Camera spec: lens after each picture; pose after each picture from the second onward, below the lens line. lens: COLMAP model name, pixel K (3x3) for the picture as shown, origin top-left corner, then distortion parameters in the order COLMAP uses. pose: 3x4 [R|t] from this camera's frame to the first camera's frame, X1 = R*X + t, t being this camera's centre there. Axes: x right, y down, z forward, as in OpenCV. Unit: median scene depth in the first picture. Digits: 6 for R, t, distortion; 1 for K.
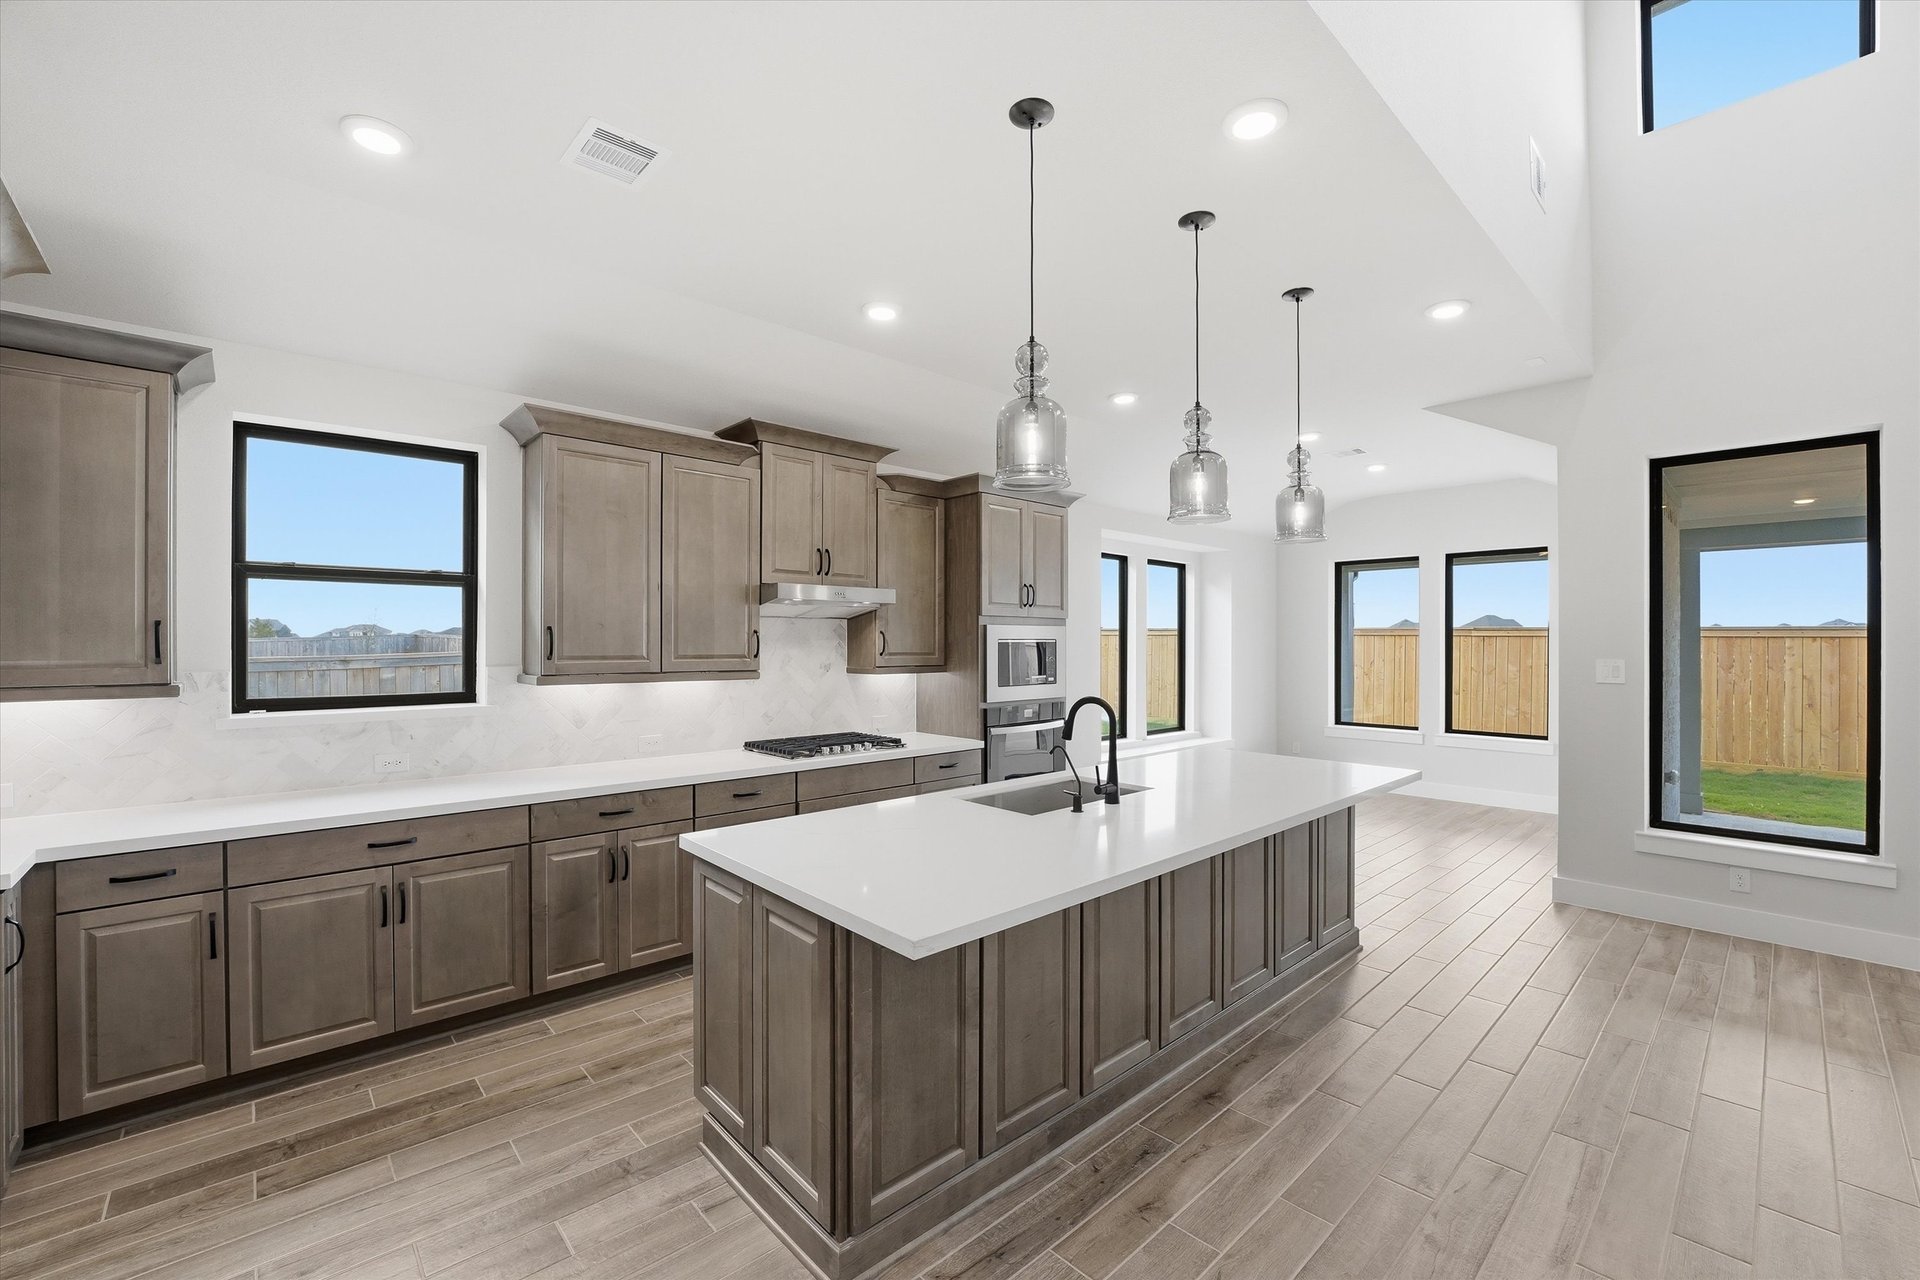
lens RADIAL K [[781.6, 0, 965.9], [0, 781.6, 643.1], [0, 0, 1]] dist [-0.003567, -0.000673]
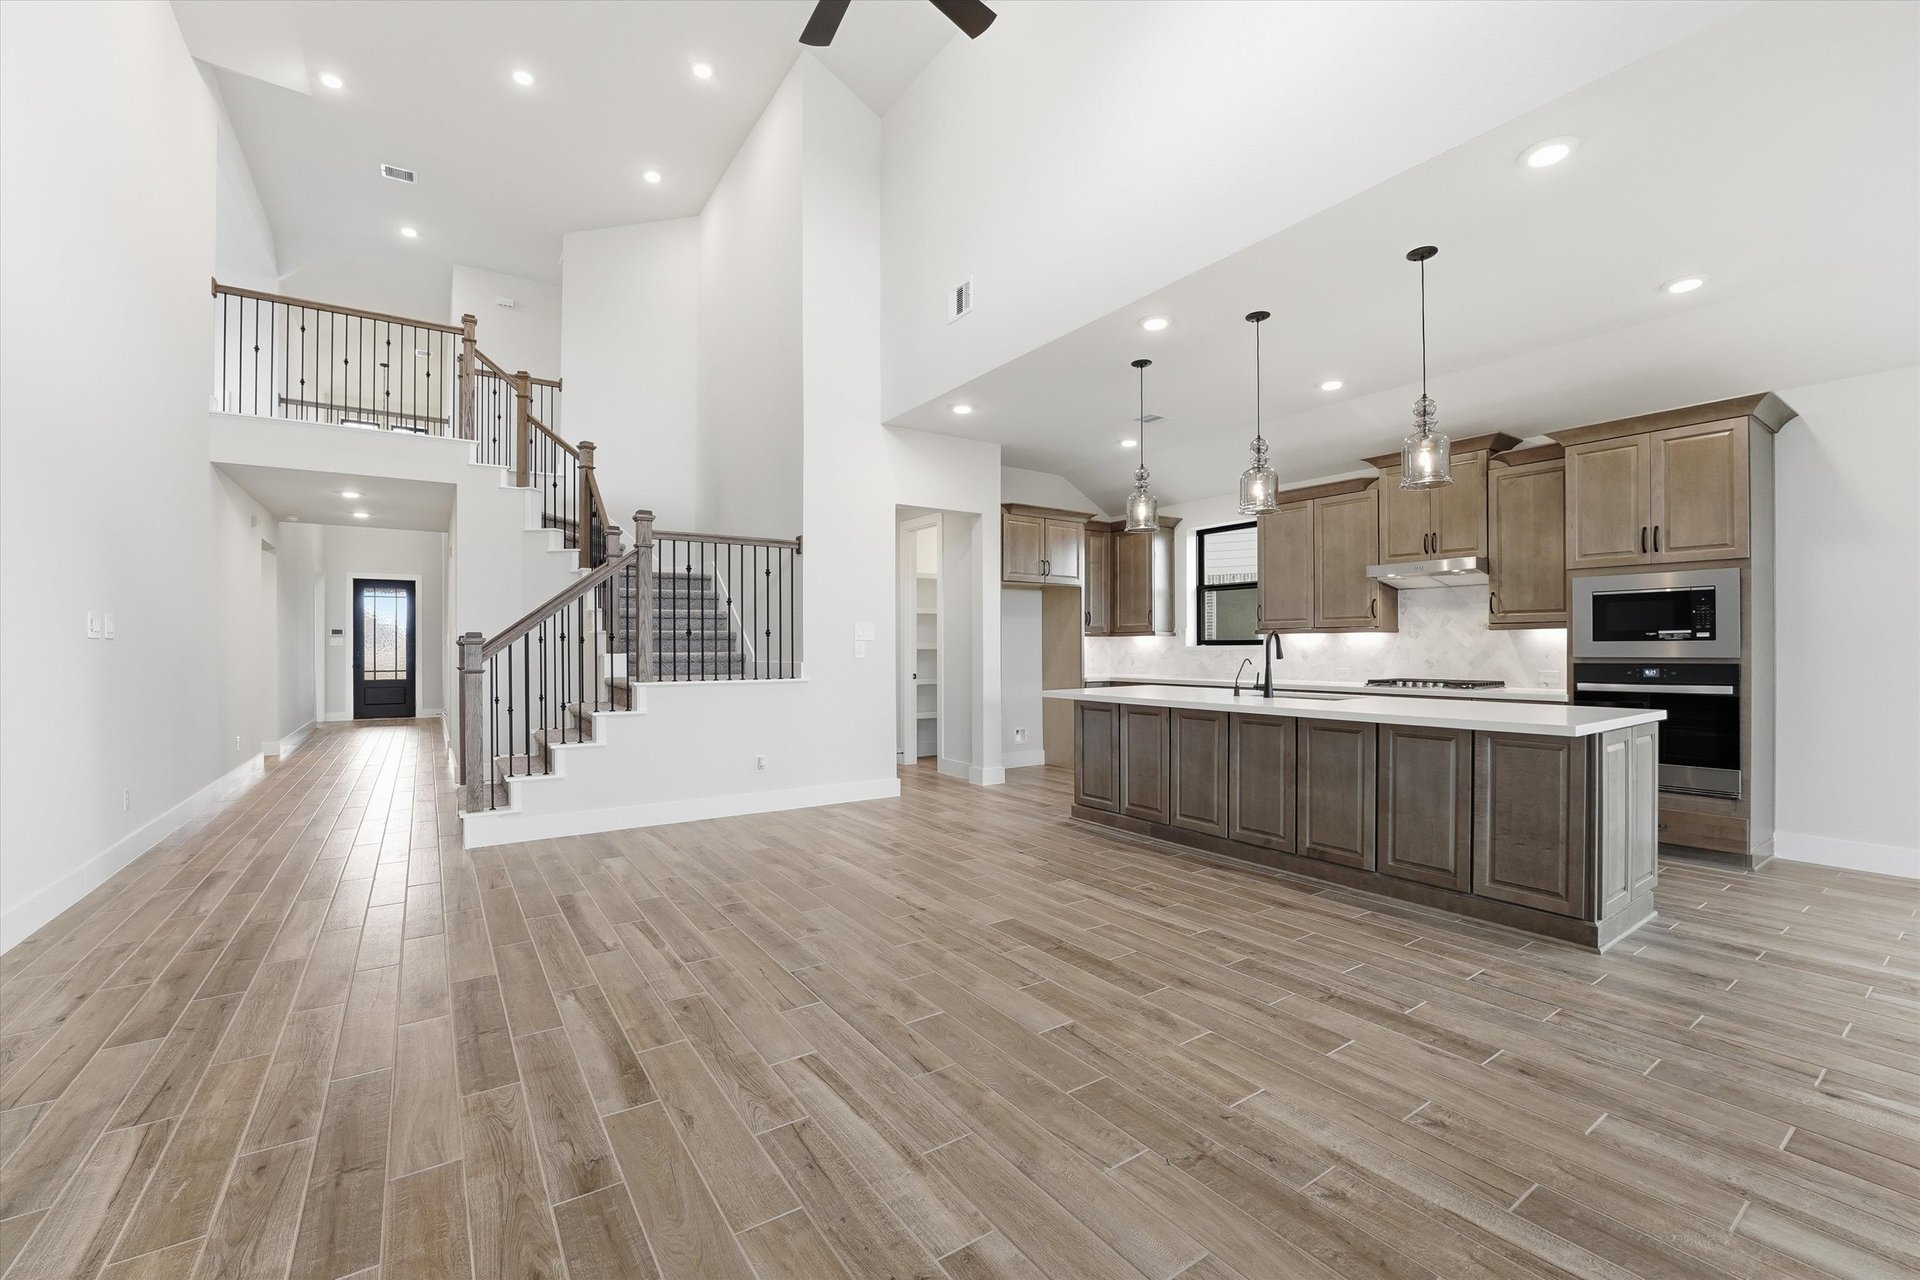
lens RADIAL K [[781.6, 0, 965.8], [0, 781.6, 645.8], [0, 0, 1]] dist [-0.003567, -0.000673]
pose [[-0.152323, -0.003271, -0.988325, 1.564110], [0.003637, 0.999986, -0.003870, 0.089072], [0.988324, -0.004184, -0.152309, 0.554589]]
